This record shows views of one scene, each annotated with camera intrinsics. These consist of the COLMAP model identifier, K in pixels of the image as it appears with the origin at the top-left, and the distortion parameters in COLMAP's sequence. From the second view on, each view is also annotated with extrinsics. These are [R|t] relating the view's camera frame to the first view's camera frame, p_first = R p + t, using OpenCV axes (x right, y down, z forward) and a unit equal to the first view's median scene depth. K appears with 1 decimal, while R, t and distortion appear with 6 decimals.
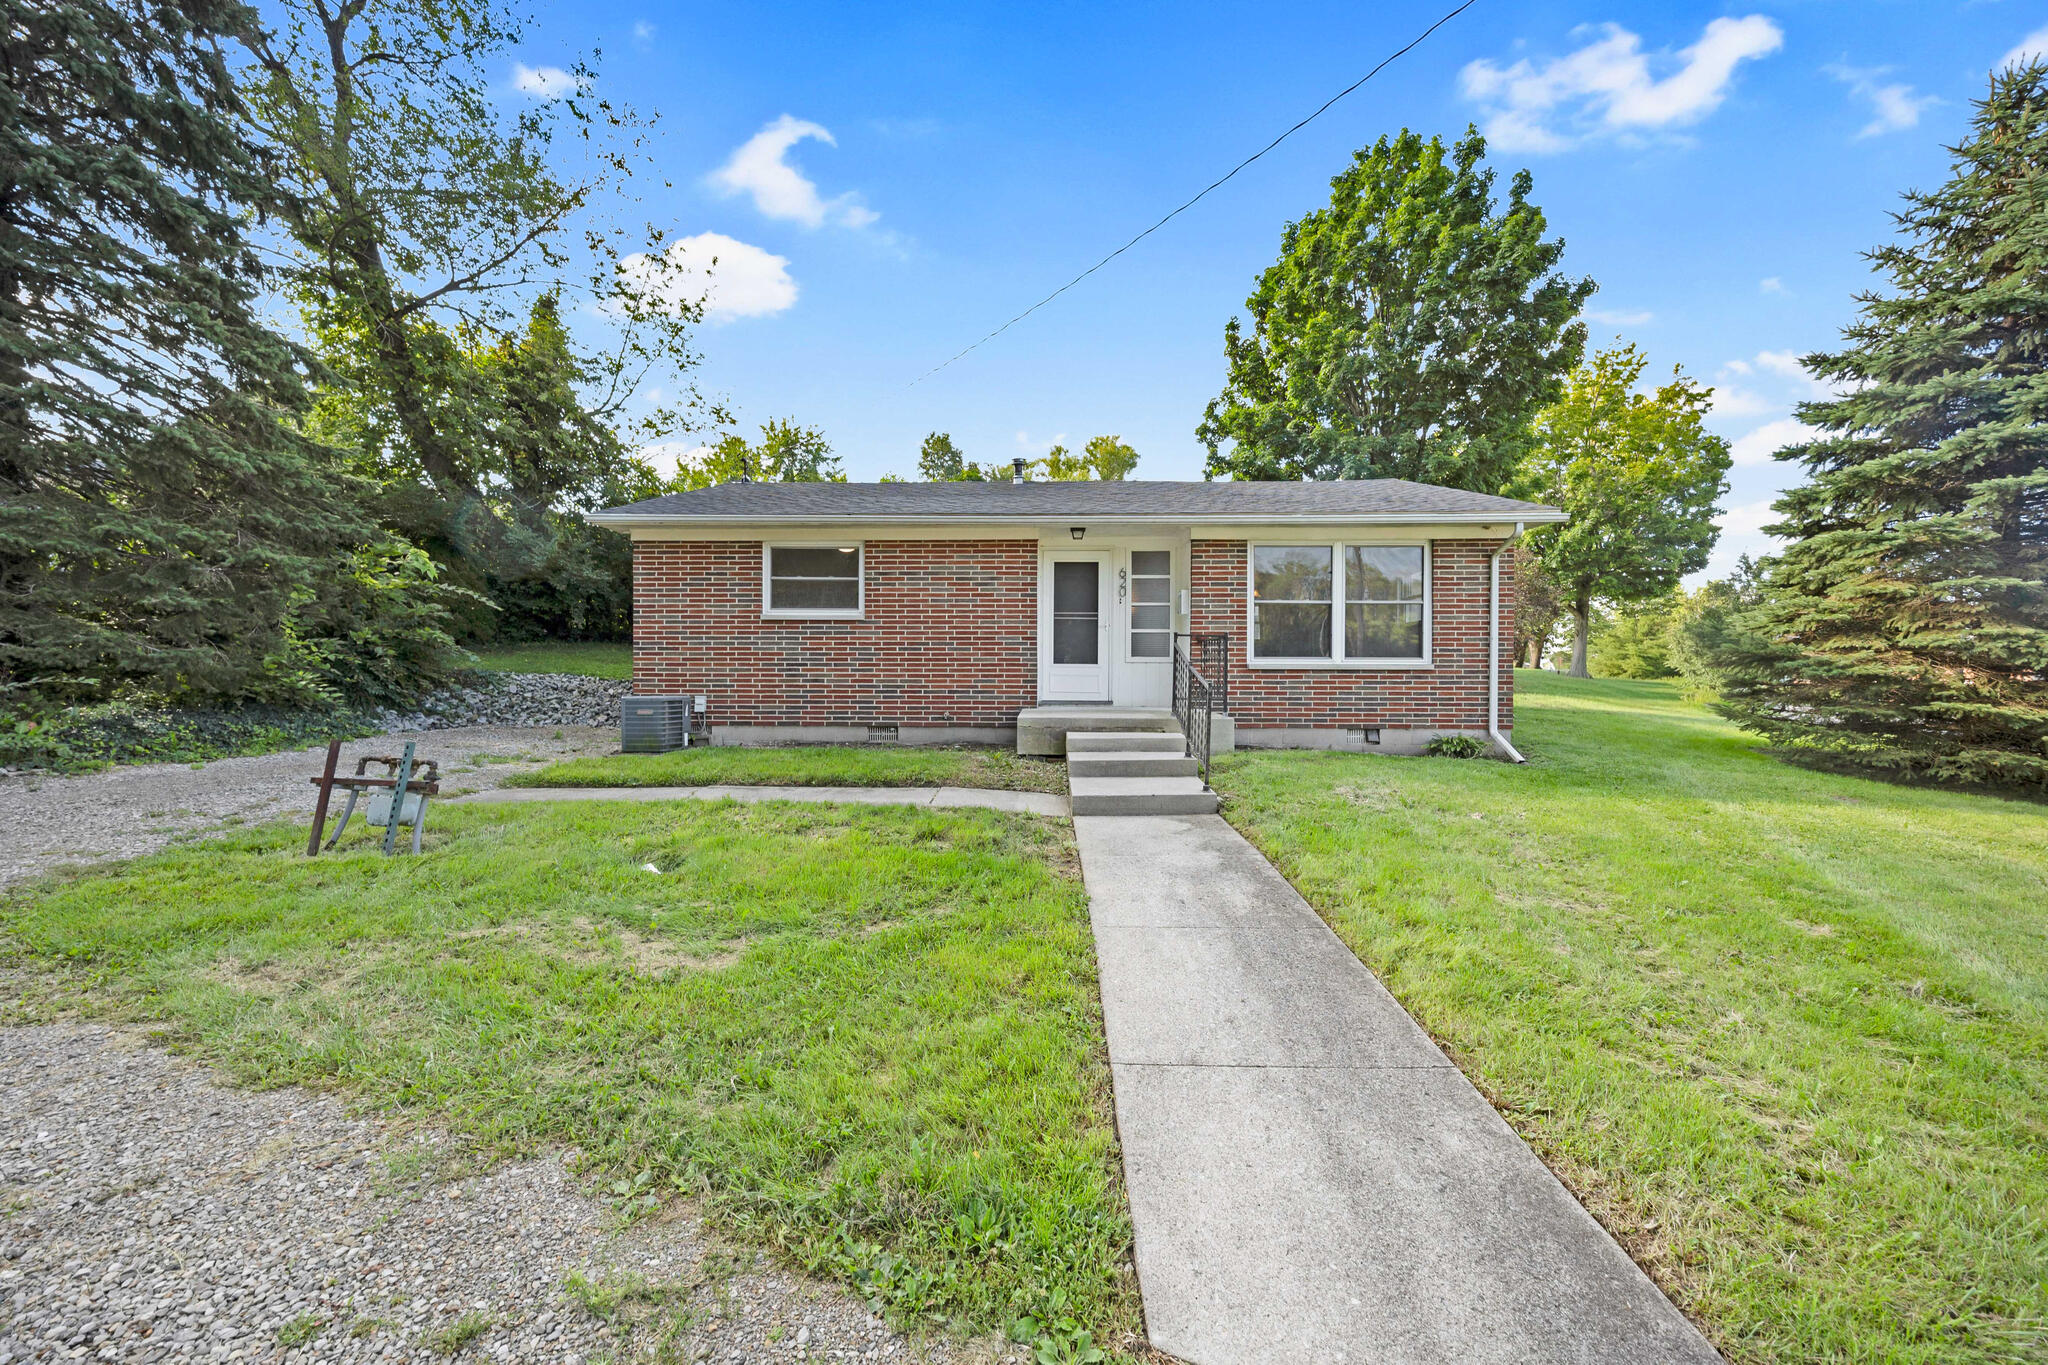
lens RADIAL K [[794.3, 0, 1024.0], [0, 794.3, 682.5], [0, 0, 1]] dist [0.000645, 0.000163]
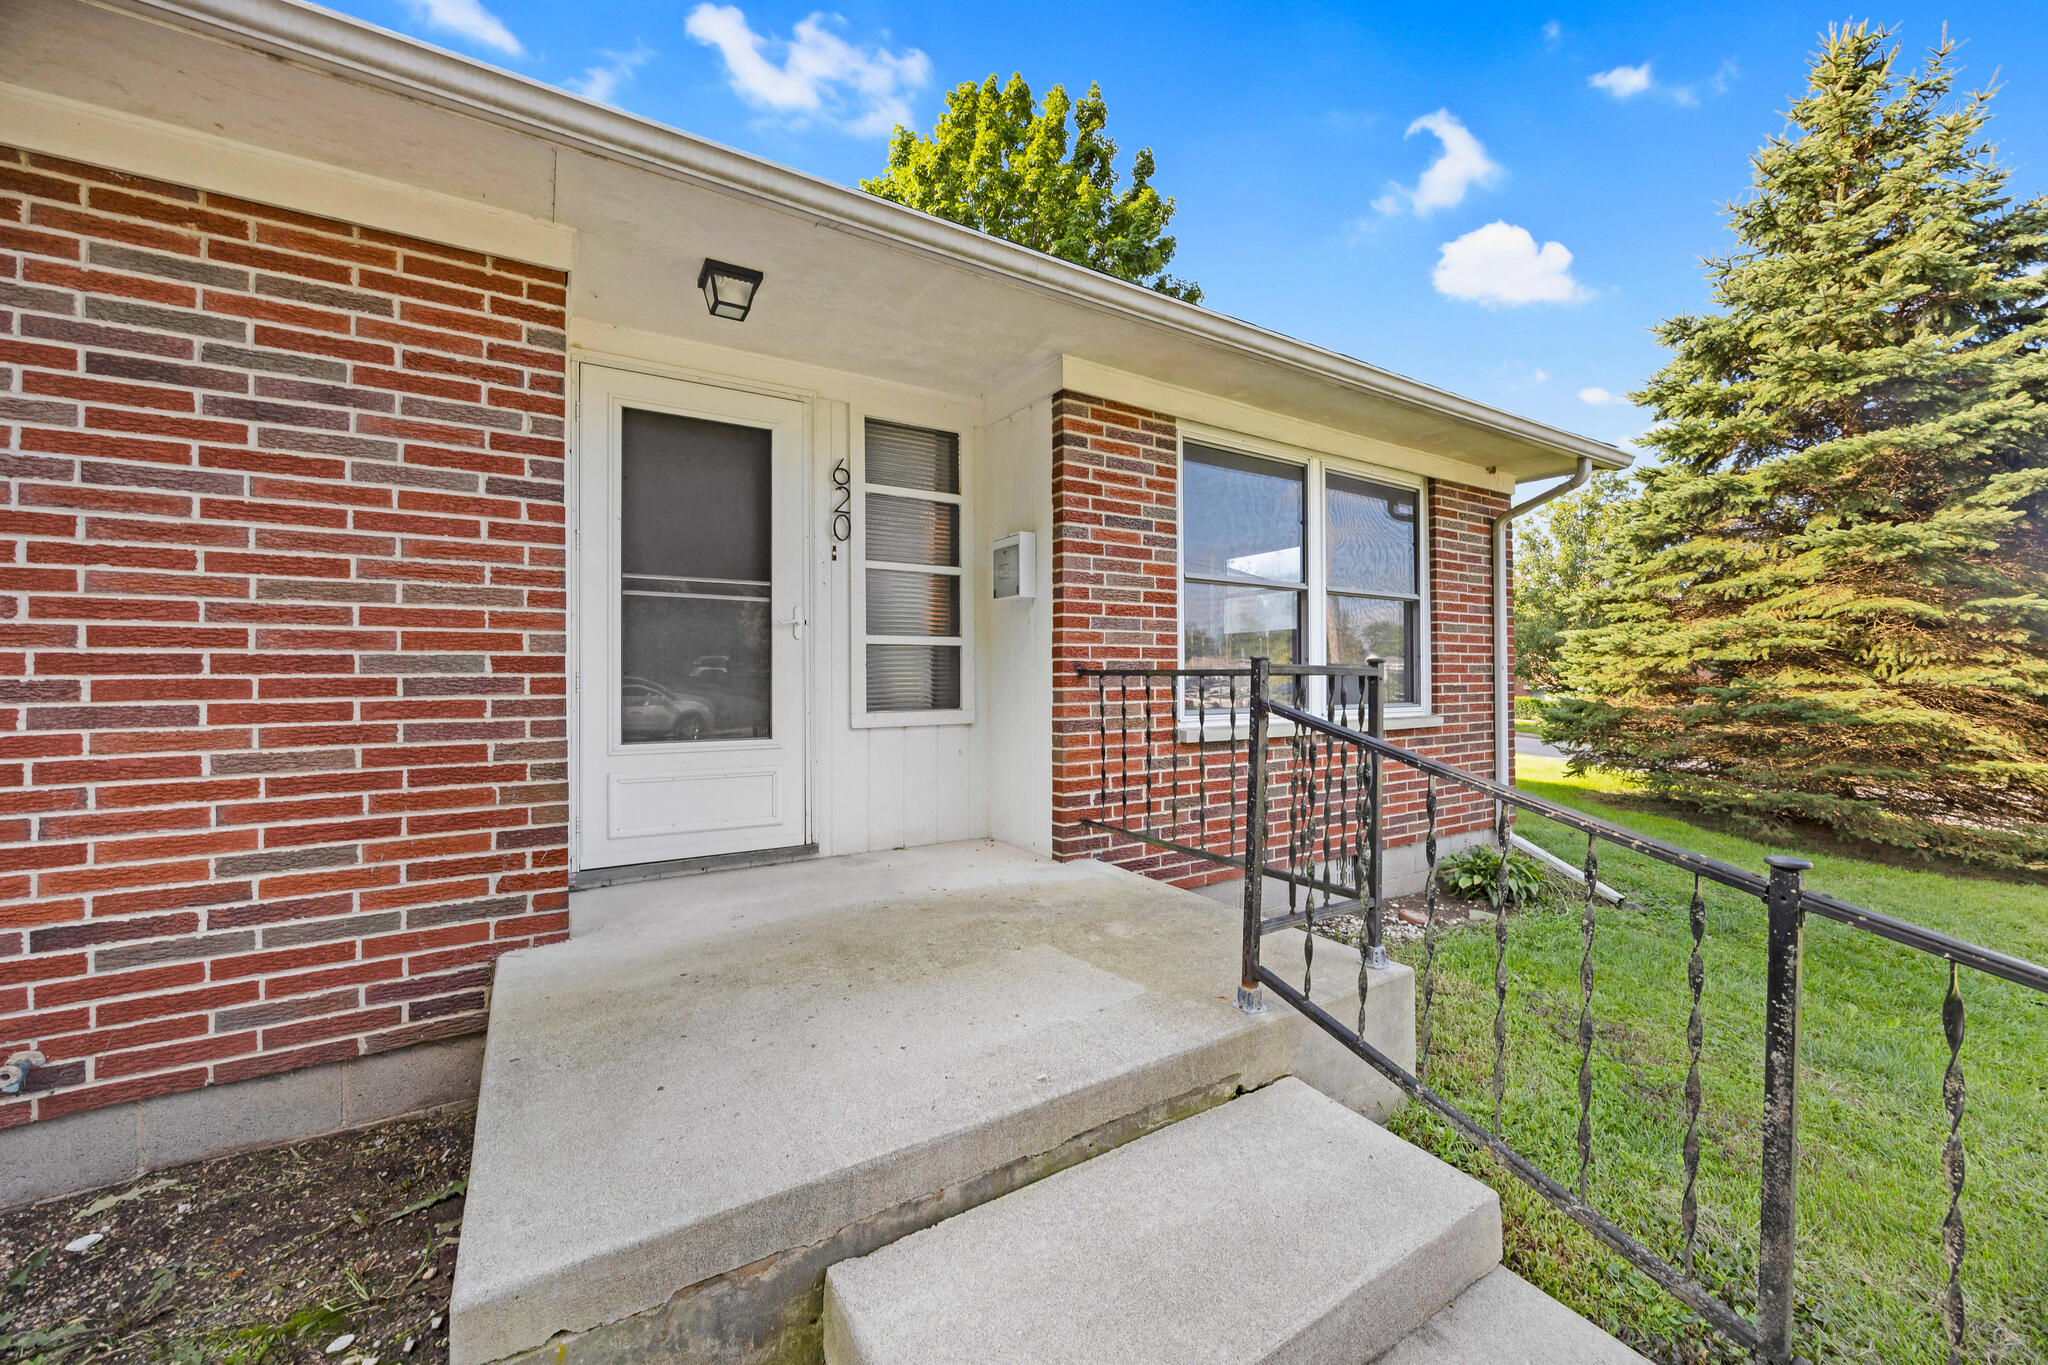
lens RADIAL K [[794.3, 0, 1024.0], [0, 794.3, 682.5], [0, 0, 1]] dist [0.000645, 0.000163]
pose [[0.842833, -0.007617, 0.538121, 0.003013], [0.010044, 0.999948, -0.001576, -0.045252], [-0.538081, 0.006733, 0.842866, 0.672594]]
